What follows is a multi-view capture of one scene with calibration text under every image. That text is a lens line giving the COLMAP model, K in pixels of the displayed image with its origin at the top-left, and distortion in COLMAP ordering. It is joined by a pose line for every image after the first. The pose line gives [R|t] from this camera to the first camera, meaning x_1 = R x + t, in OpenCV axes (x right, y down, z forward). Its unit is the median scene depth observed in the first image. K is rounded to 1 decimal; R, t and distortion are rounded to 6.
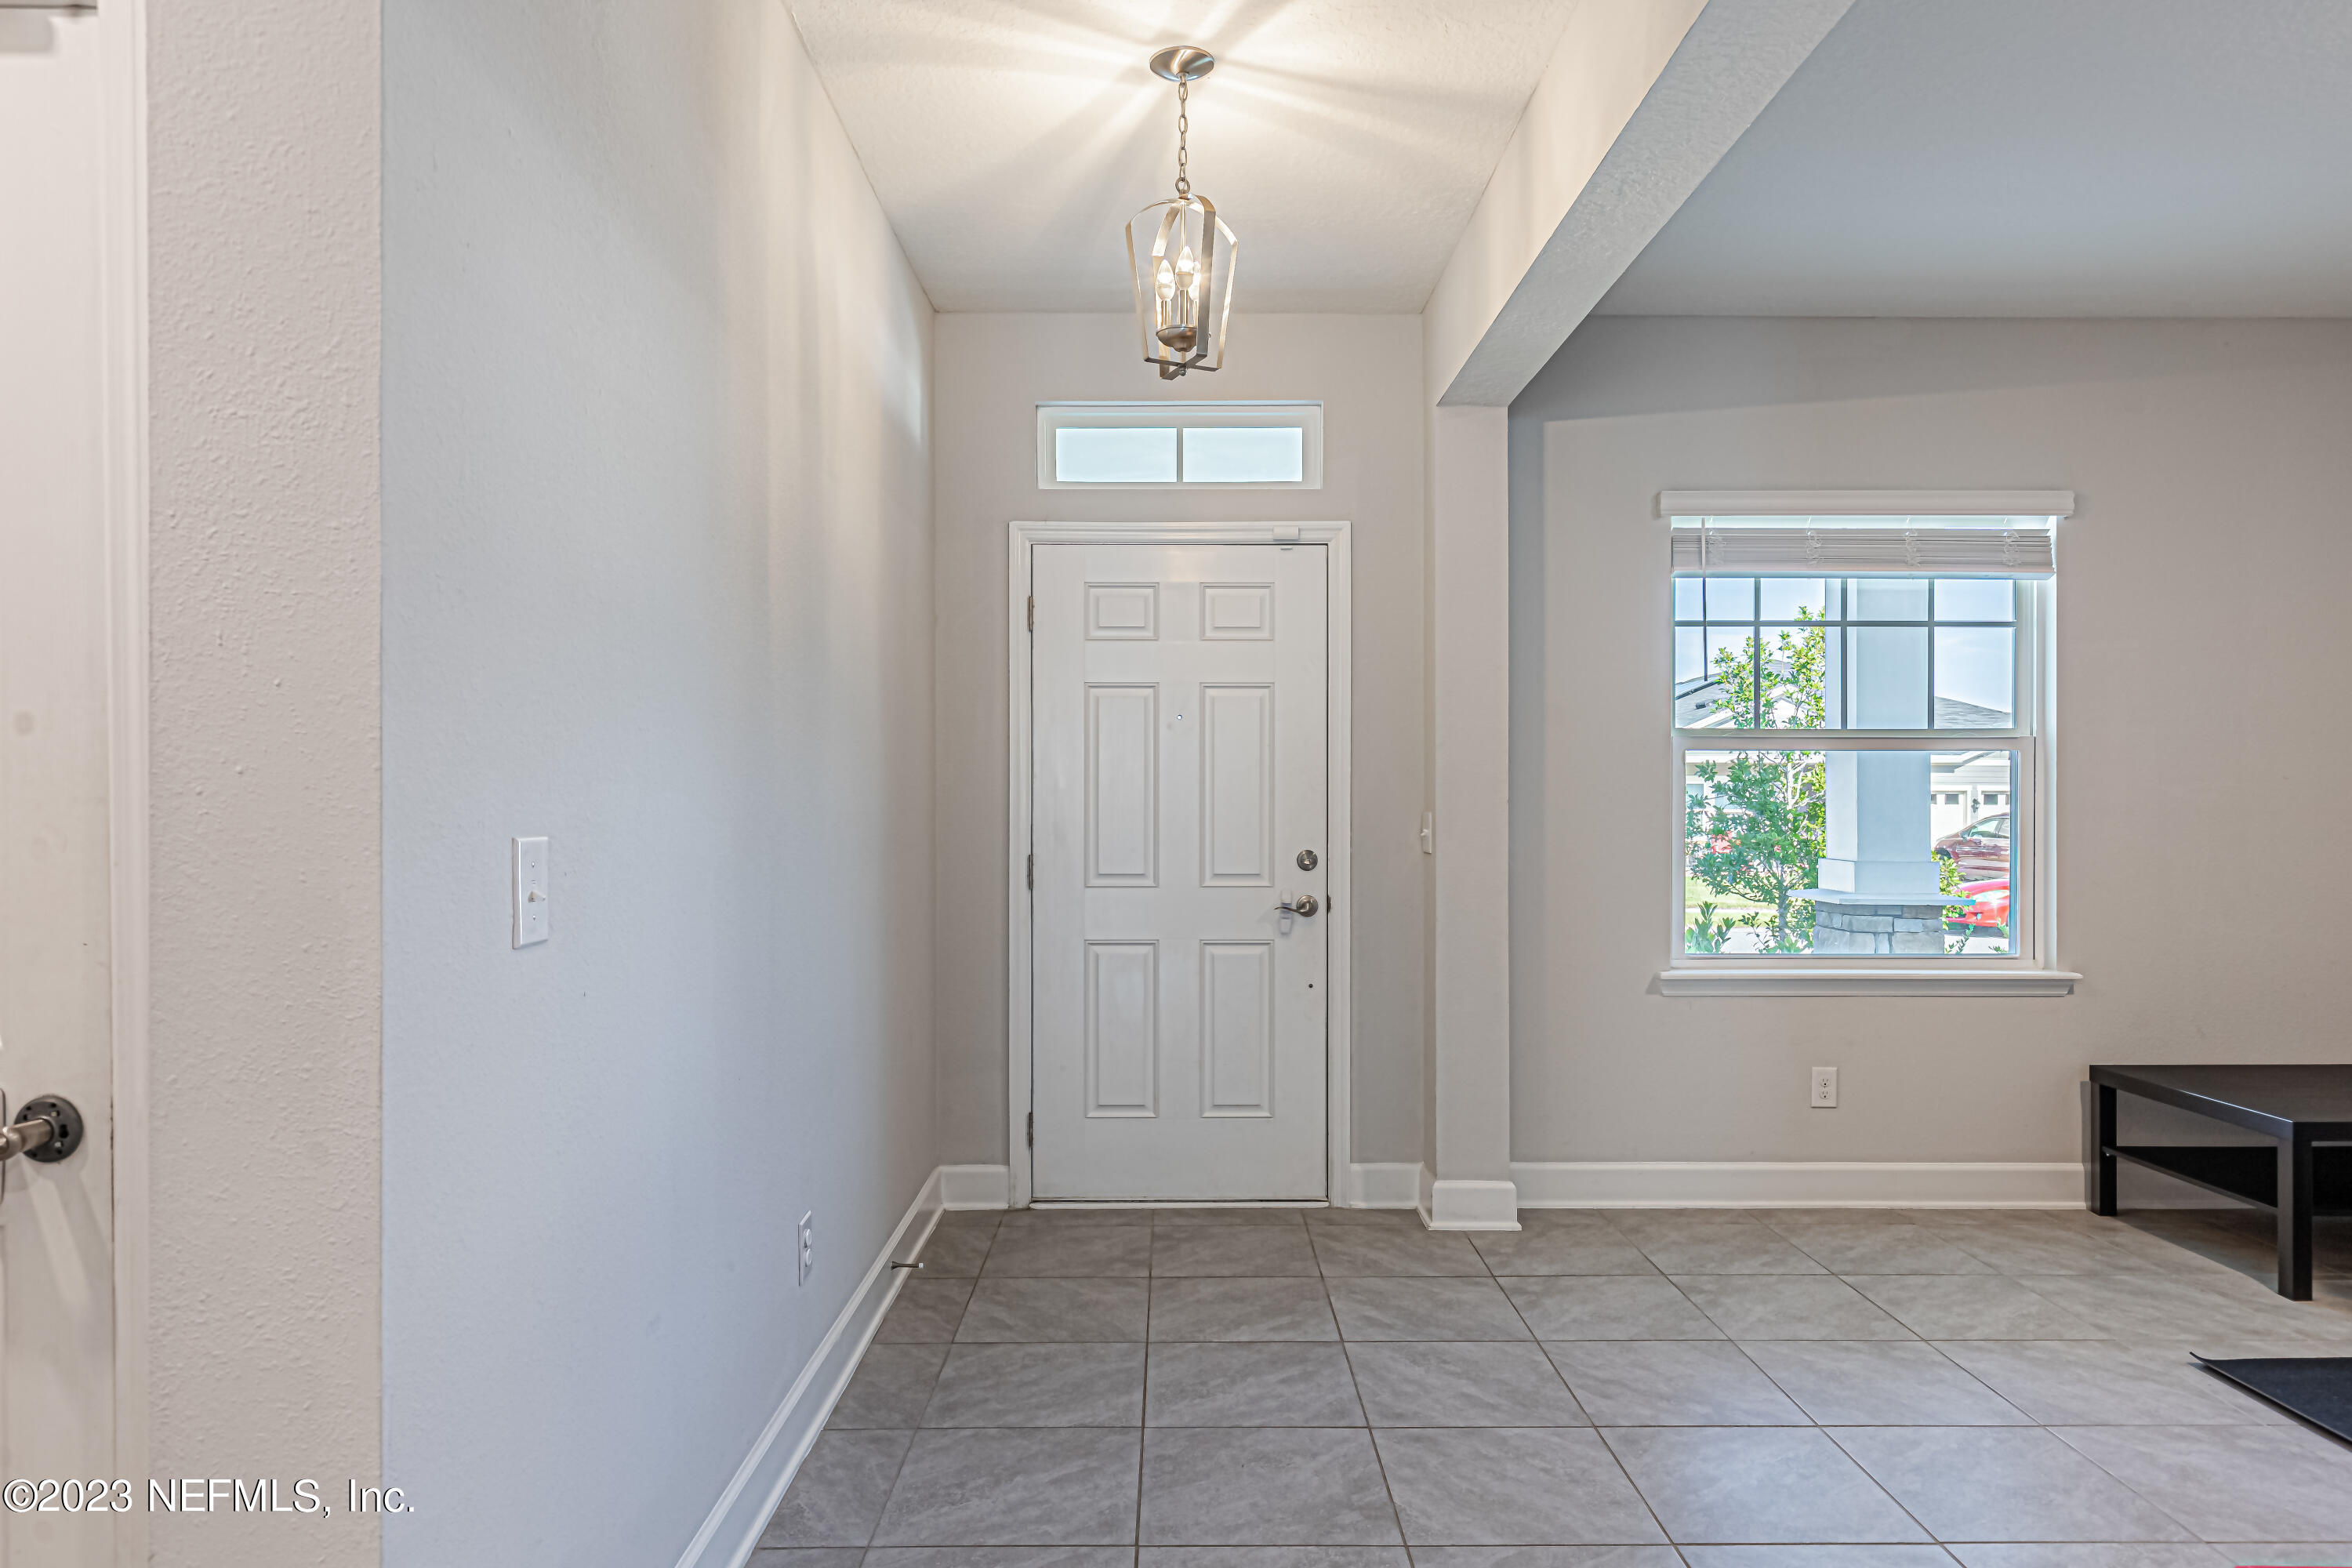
lens RADIAL K [[1429.0, 0, 1176.0], [0, 1429.0, 784.0], [0, 0, 1]] dist [0.005434, -0.000516]
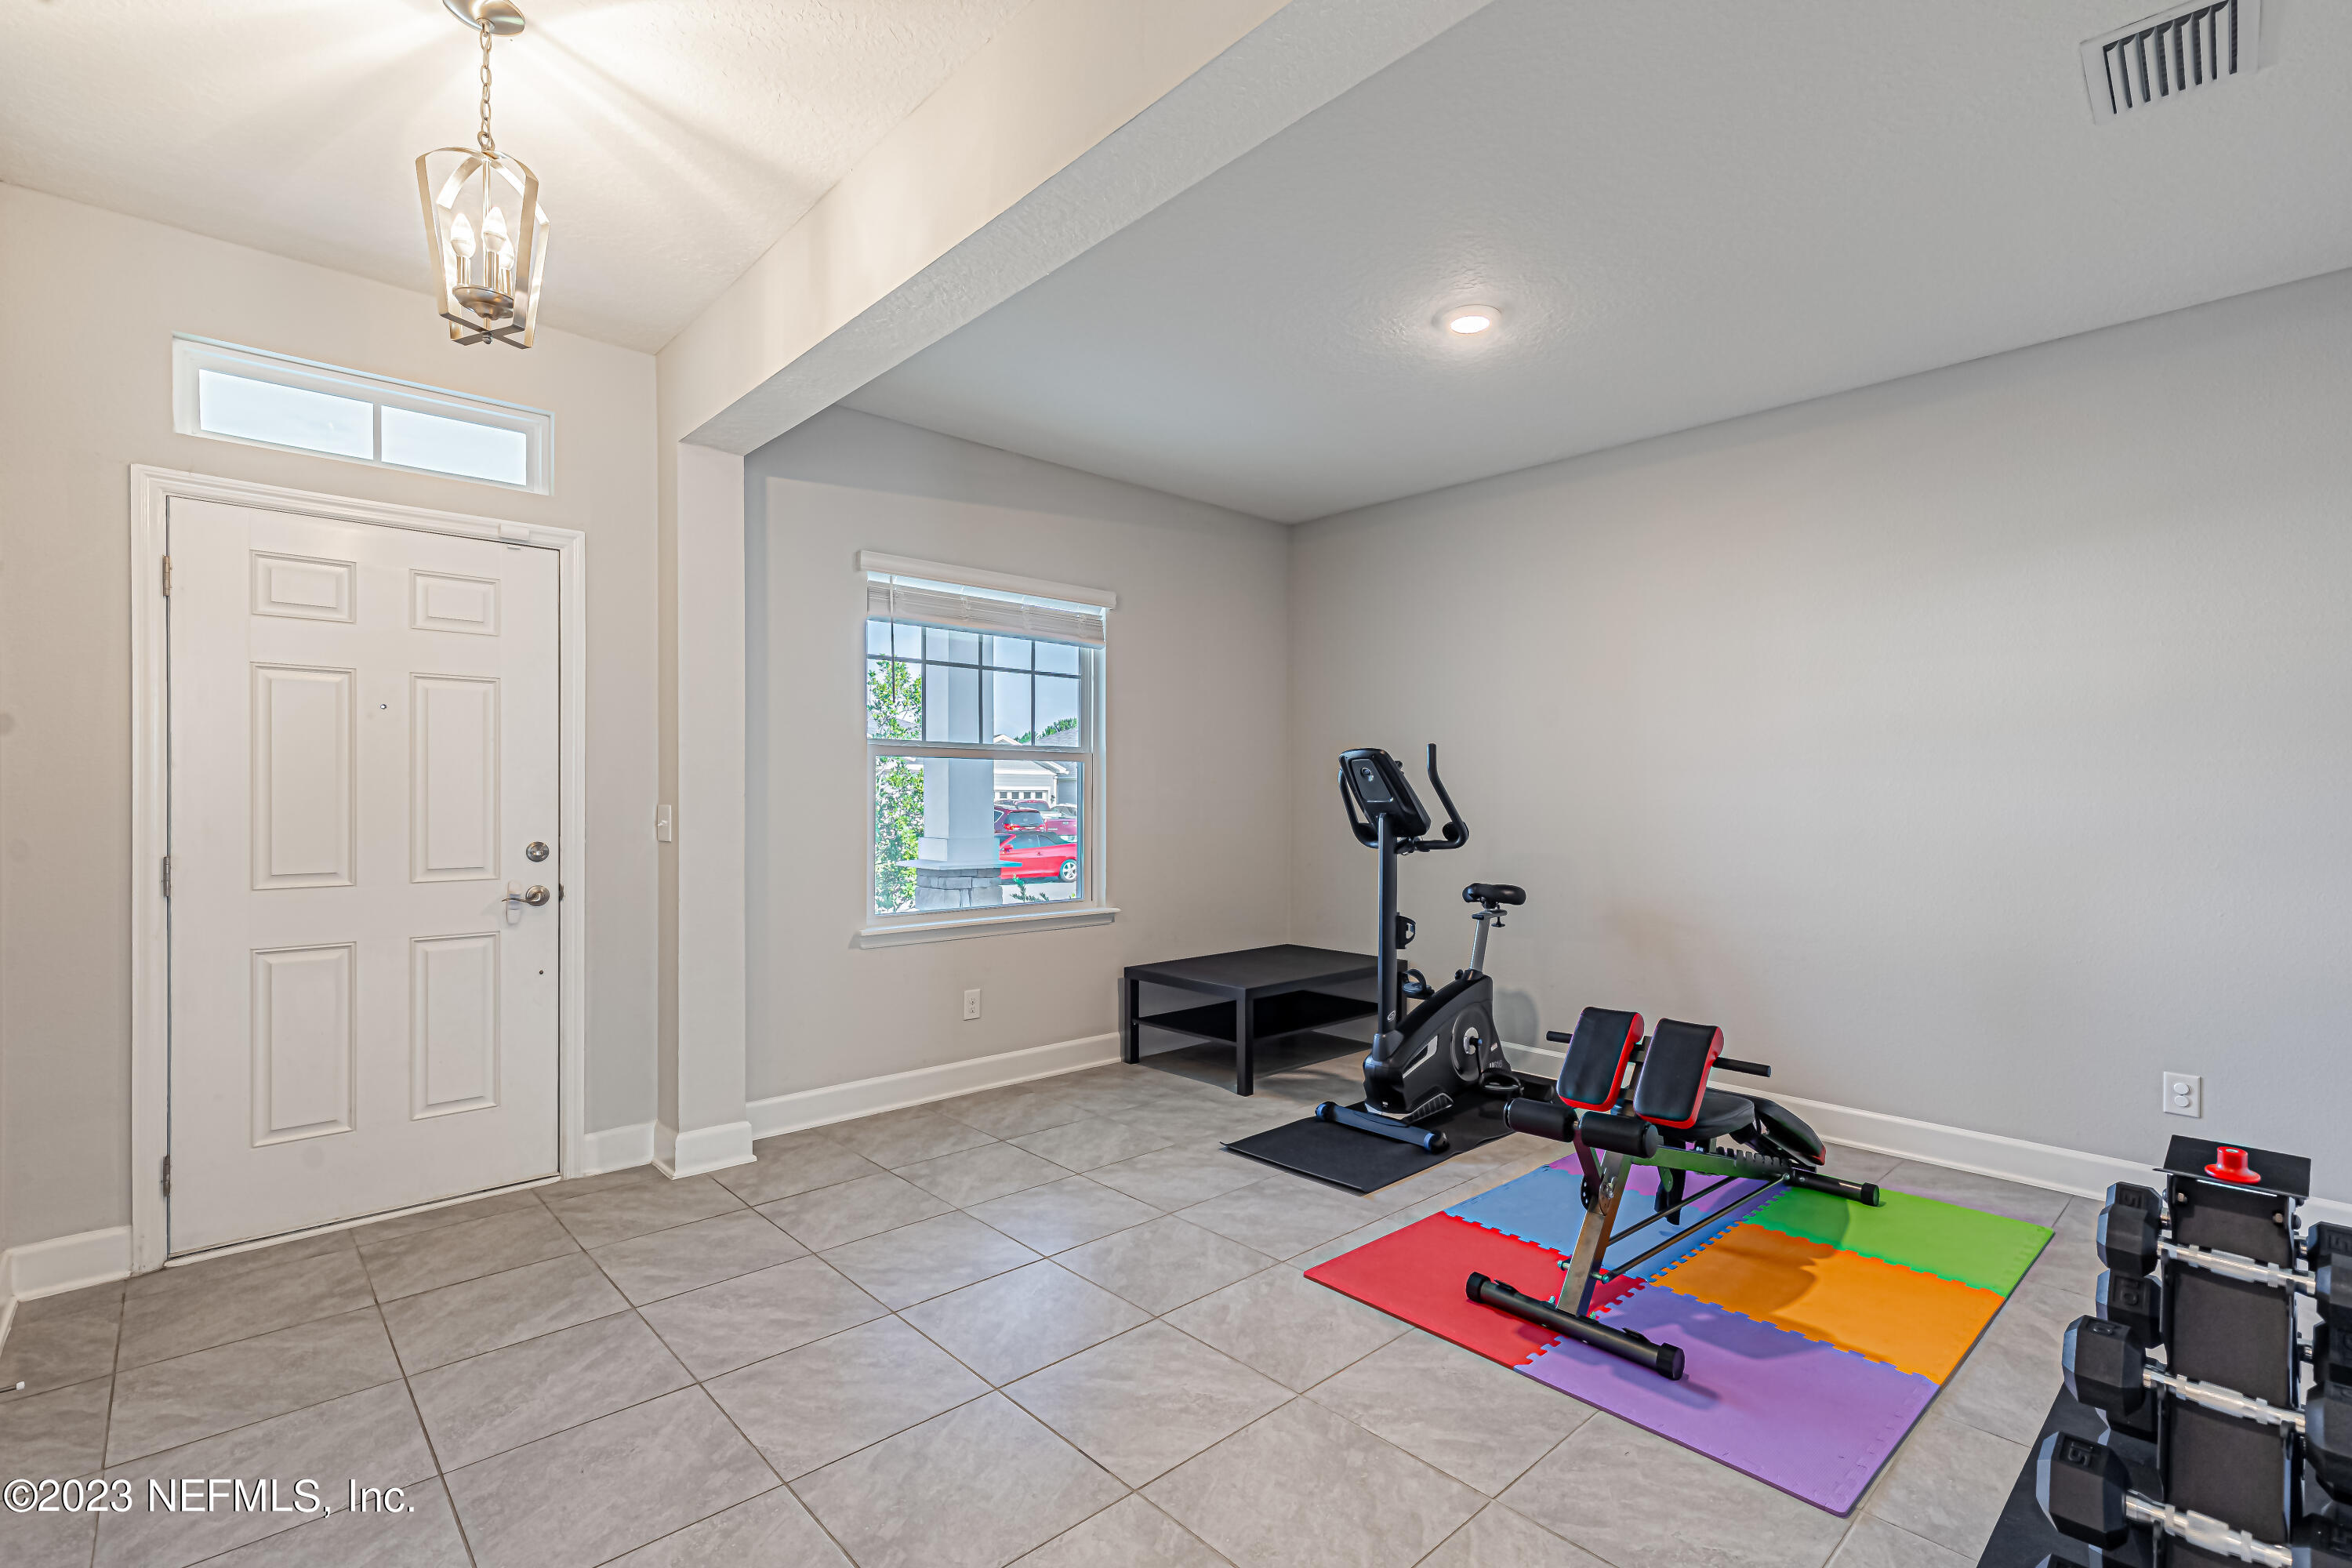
lens RADIAL K [[1069.8, 0, 1177.6], [0, 1069.8, 791.5], [0, 0, 1]] dist [0.008621, -0.000343]
pose [[0.736375, 0.003997, 0.676562, -0.107140], [-0.009450, 0.999946, 0.004377, 0.001994], [-0.676508, -0.009617, 0.736373, 0.128370]]
